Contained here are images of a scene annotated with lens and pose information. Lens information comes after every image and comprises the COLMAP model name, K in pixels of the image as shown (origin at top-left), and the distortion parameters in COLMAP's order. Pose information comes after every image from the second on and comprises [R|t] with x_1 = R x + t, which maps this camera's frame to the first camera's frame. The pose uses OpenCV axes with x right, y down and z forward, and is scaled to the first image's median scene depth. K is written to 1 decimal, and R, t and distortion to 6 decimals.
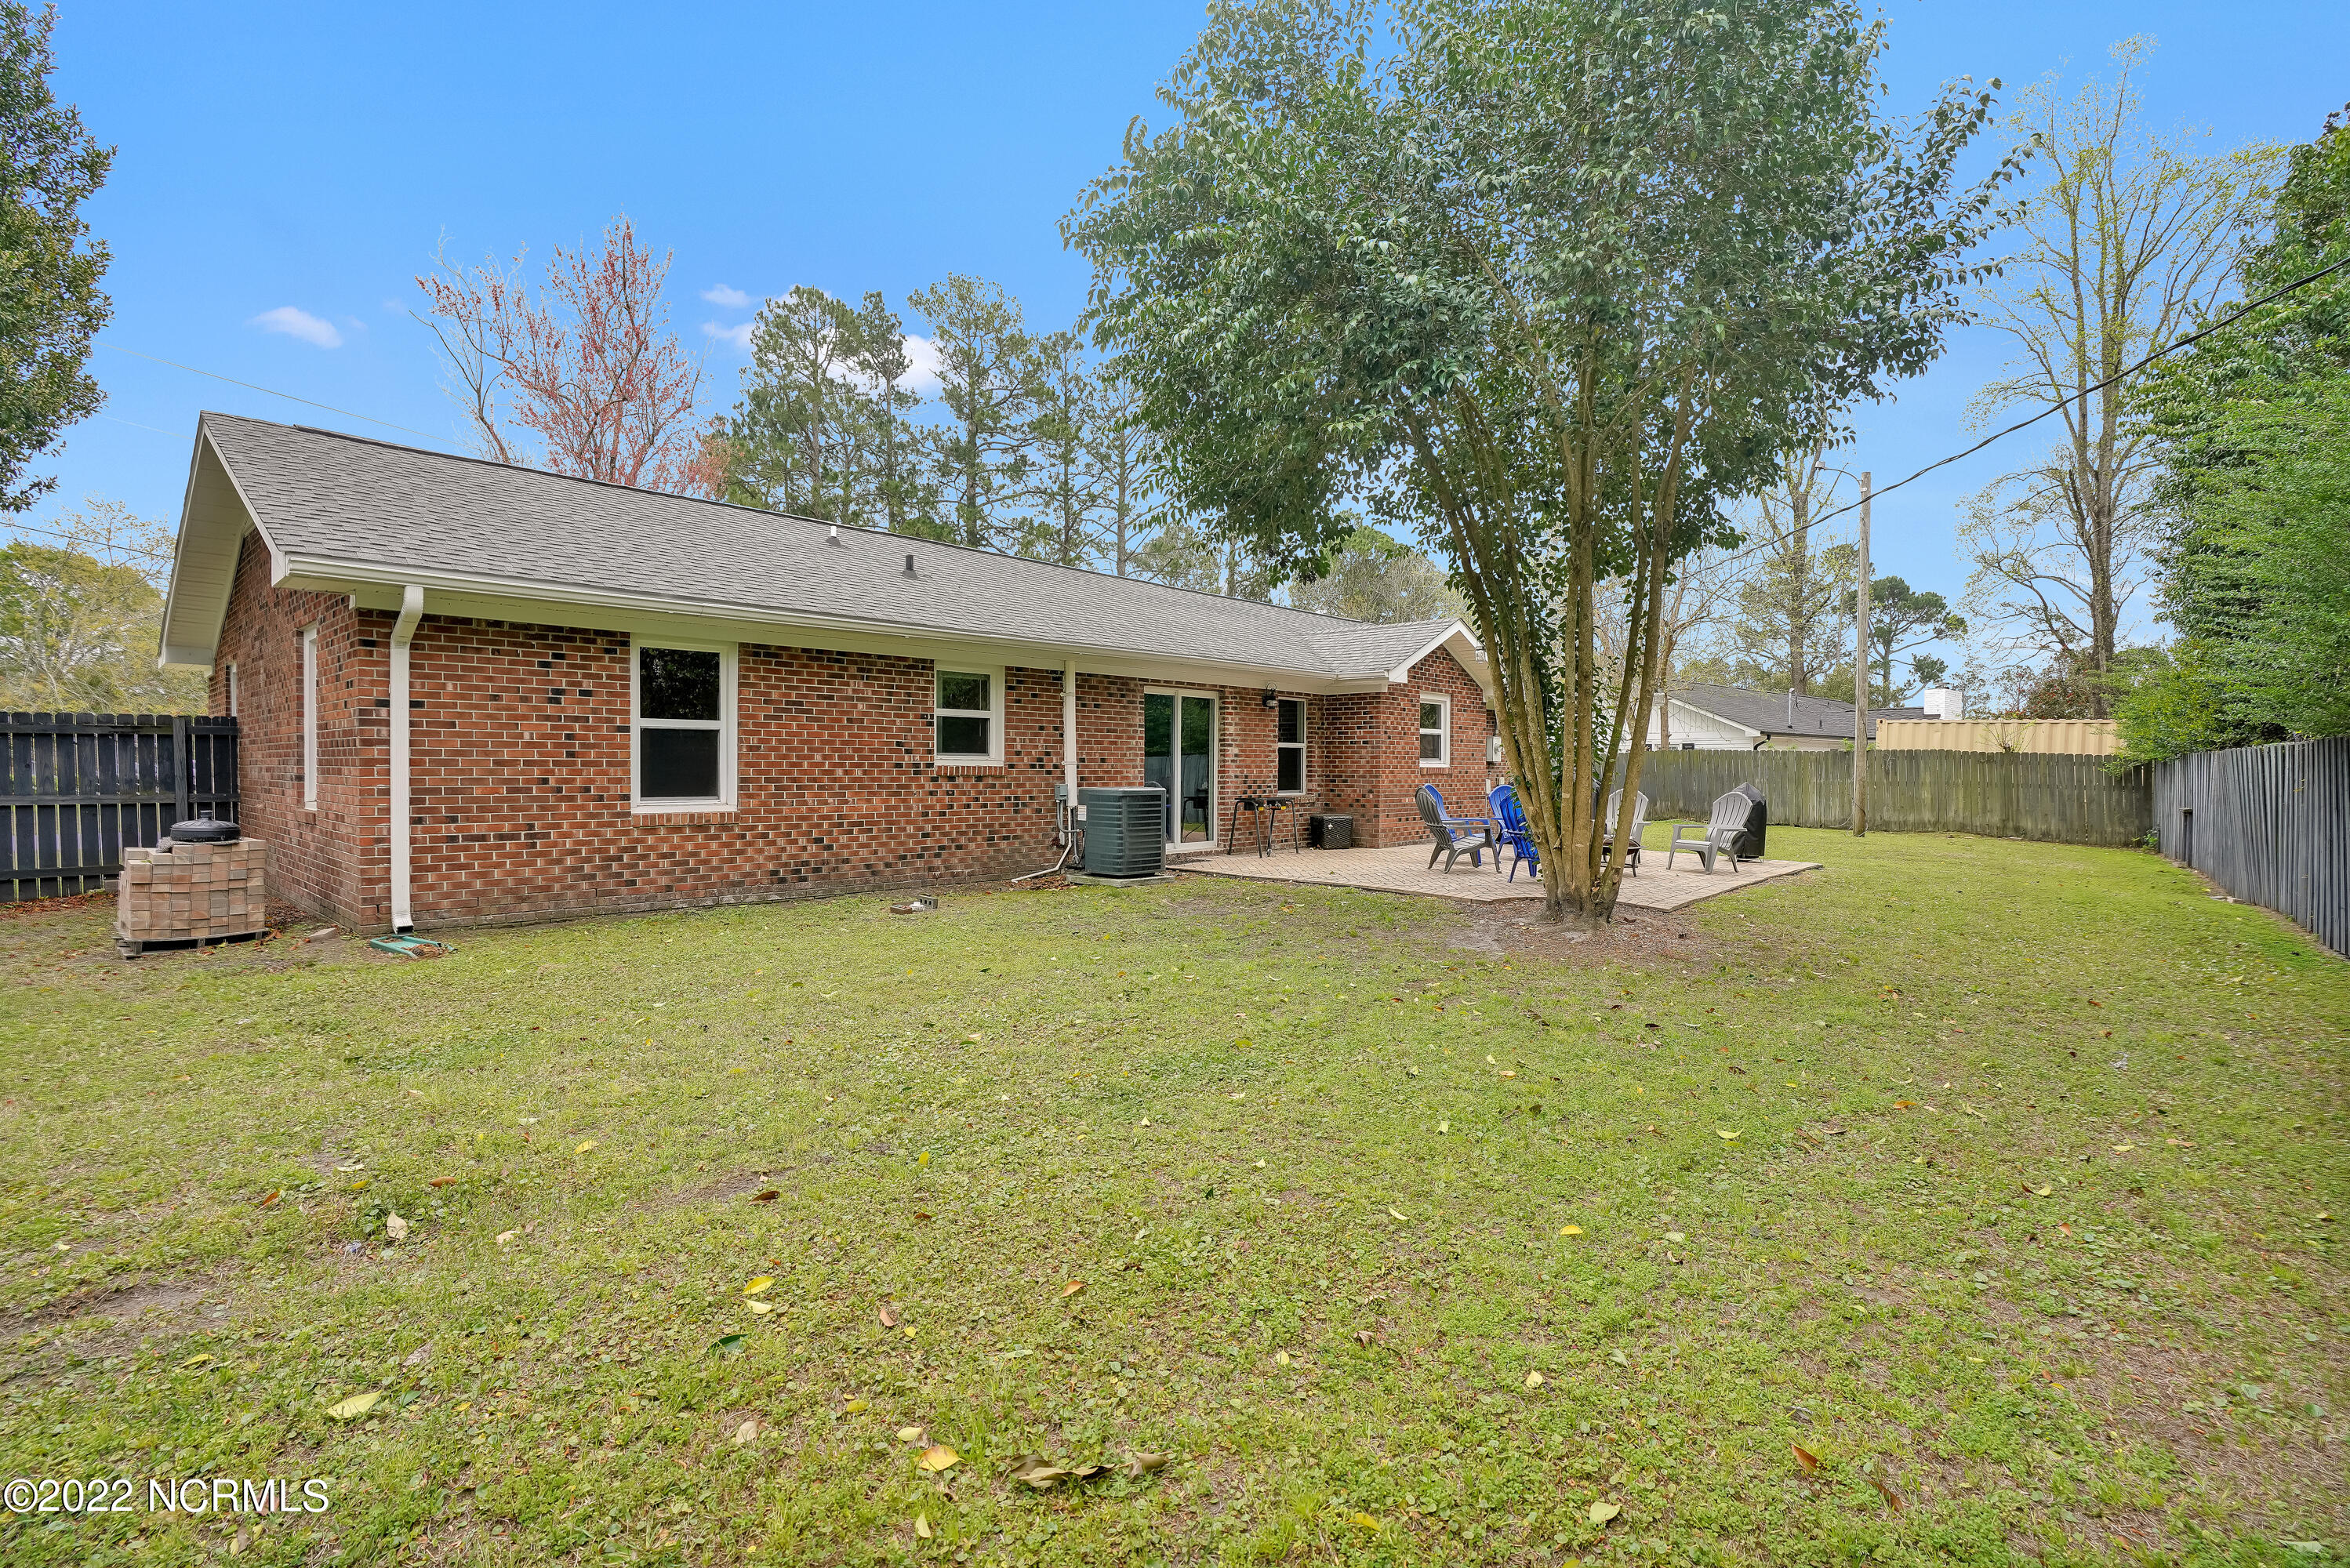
lens RADIAL K [[1073.3, 0, 1174.0], [0, 1073.3, 831.6], [0, 0, 1]] dist [0.001198, 0.000434]
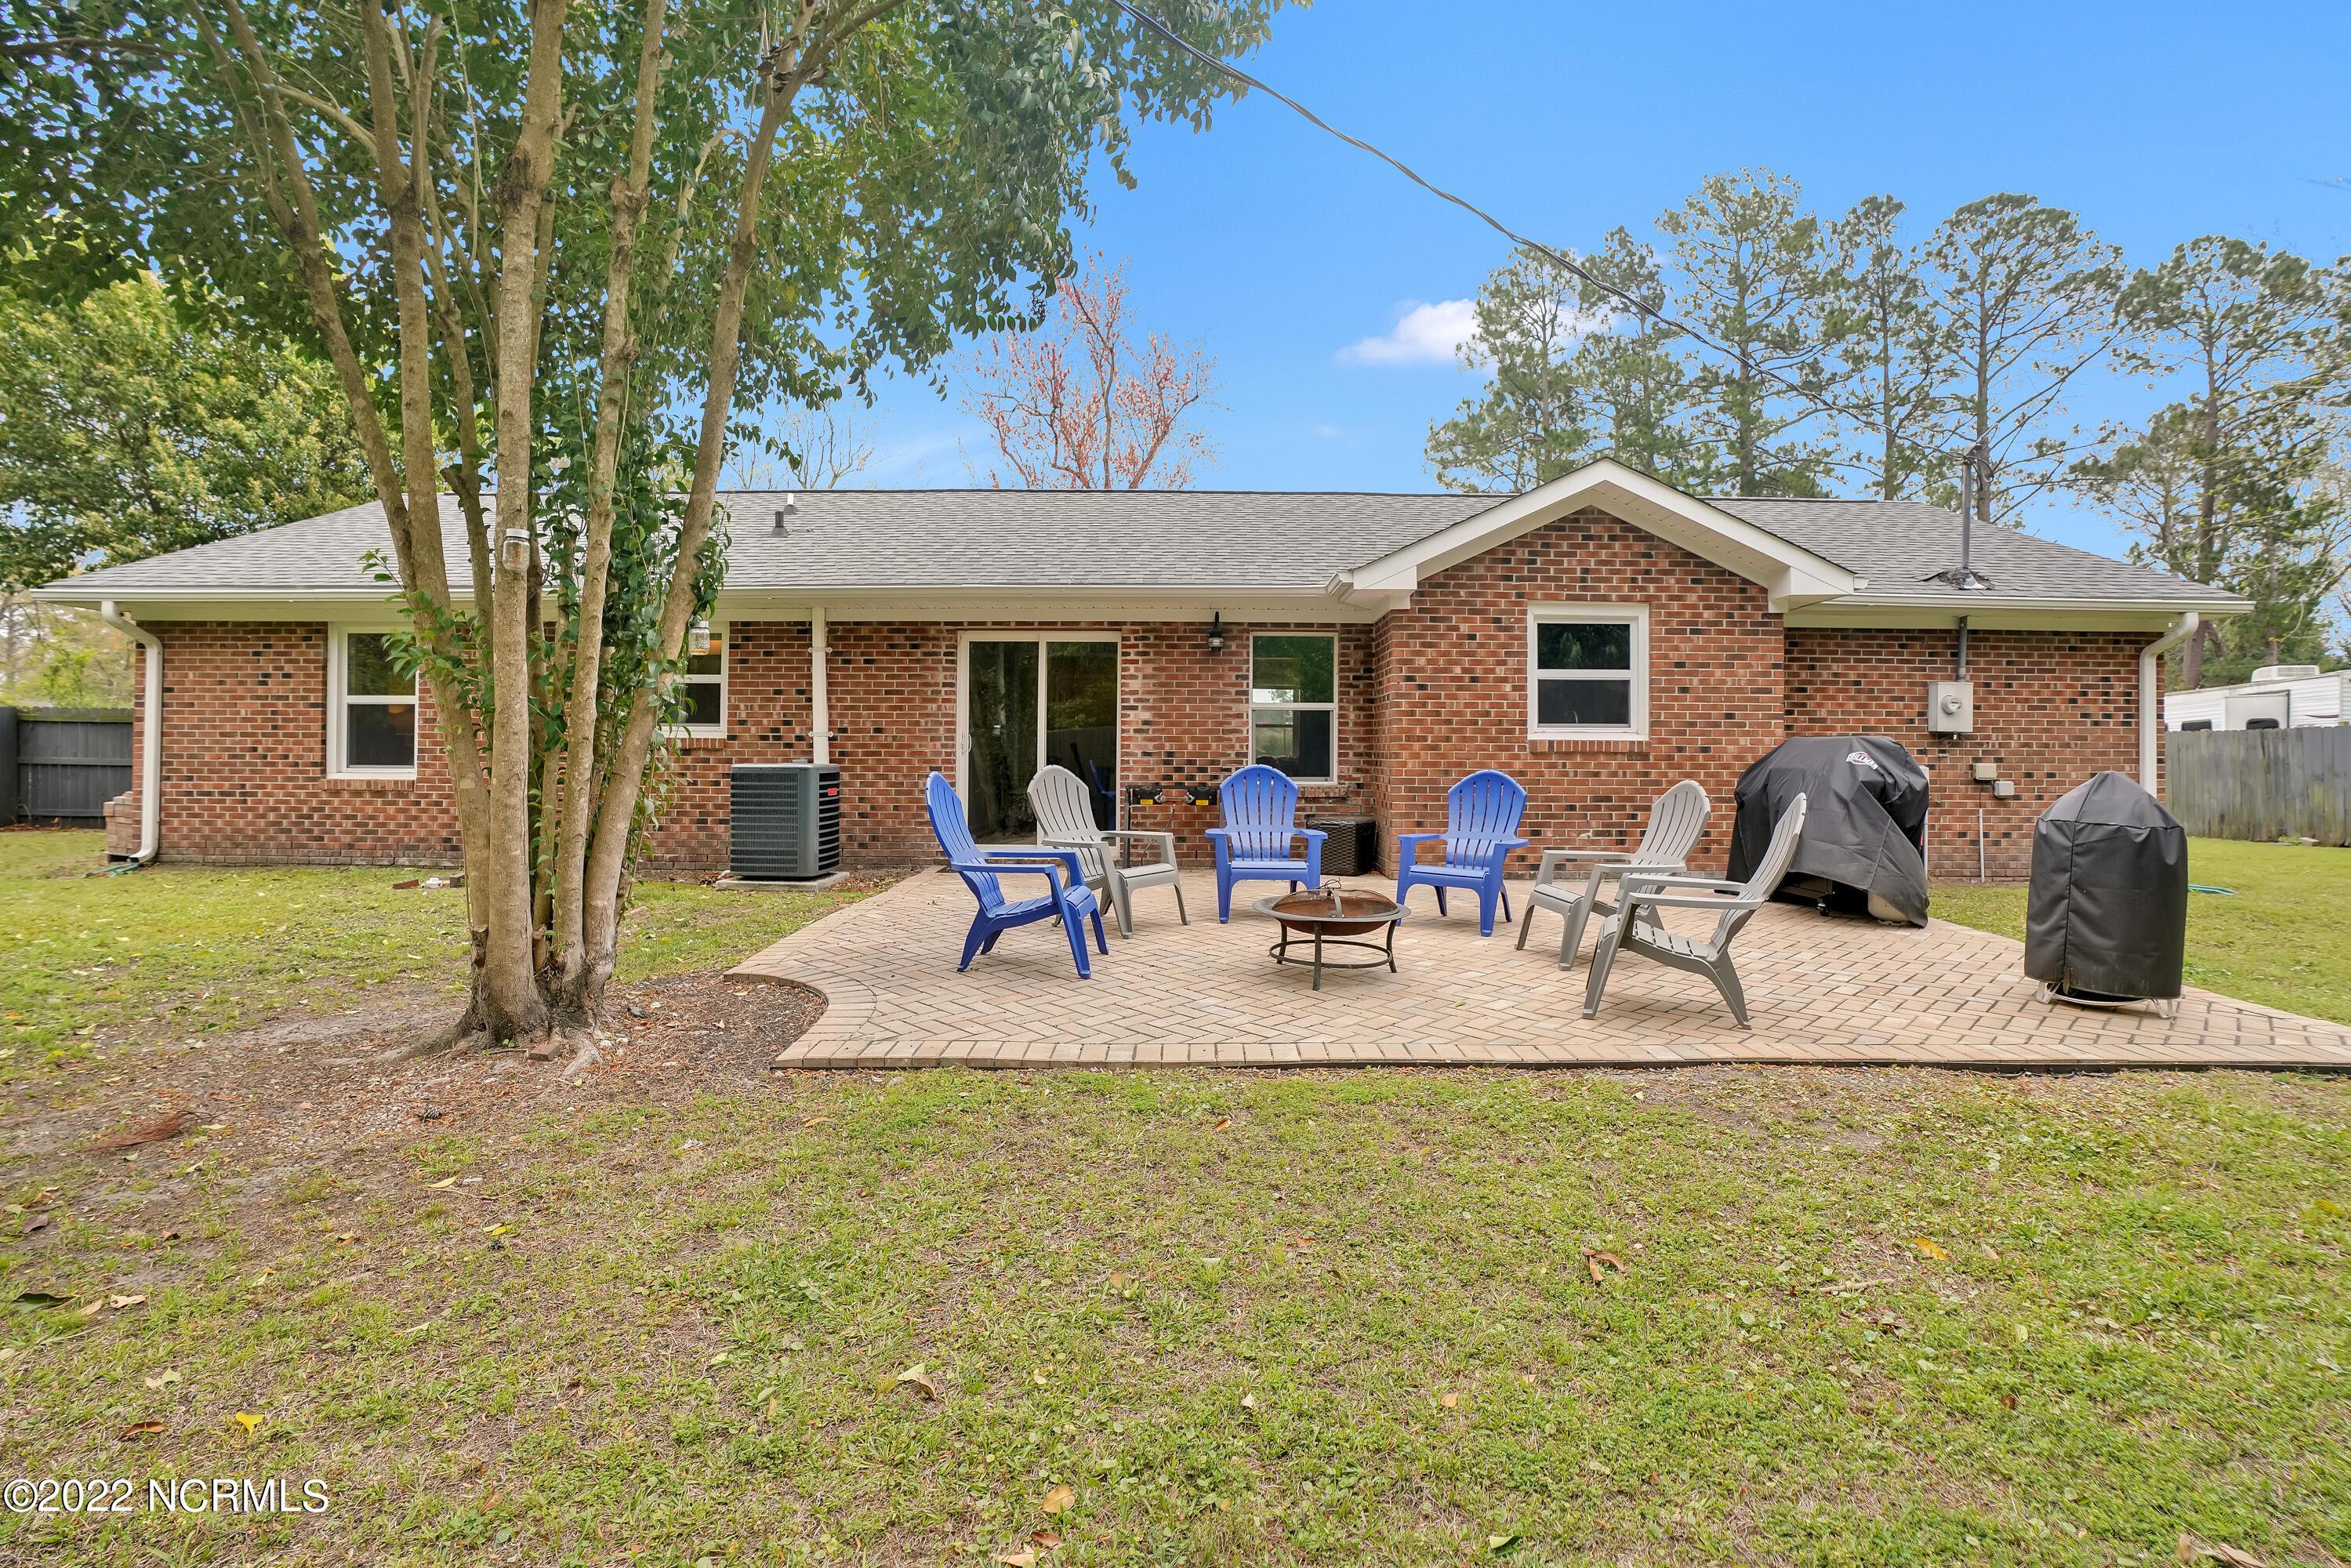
lens RADIAL K [[1031.8, 0, 1175.5], [0, 1031.8, 757.8], [0, 0, 1]] dist [-0.003036, -0.000010]
pose [[0.659500, 0.015236, -0.751550, 0.900077], [-0.047381, 0.998649, -0.021332, -0.057007], [0.750209, 0.049678, 0.659331, 0.932653]]
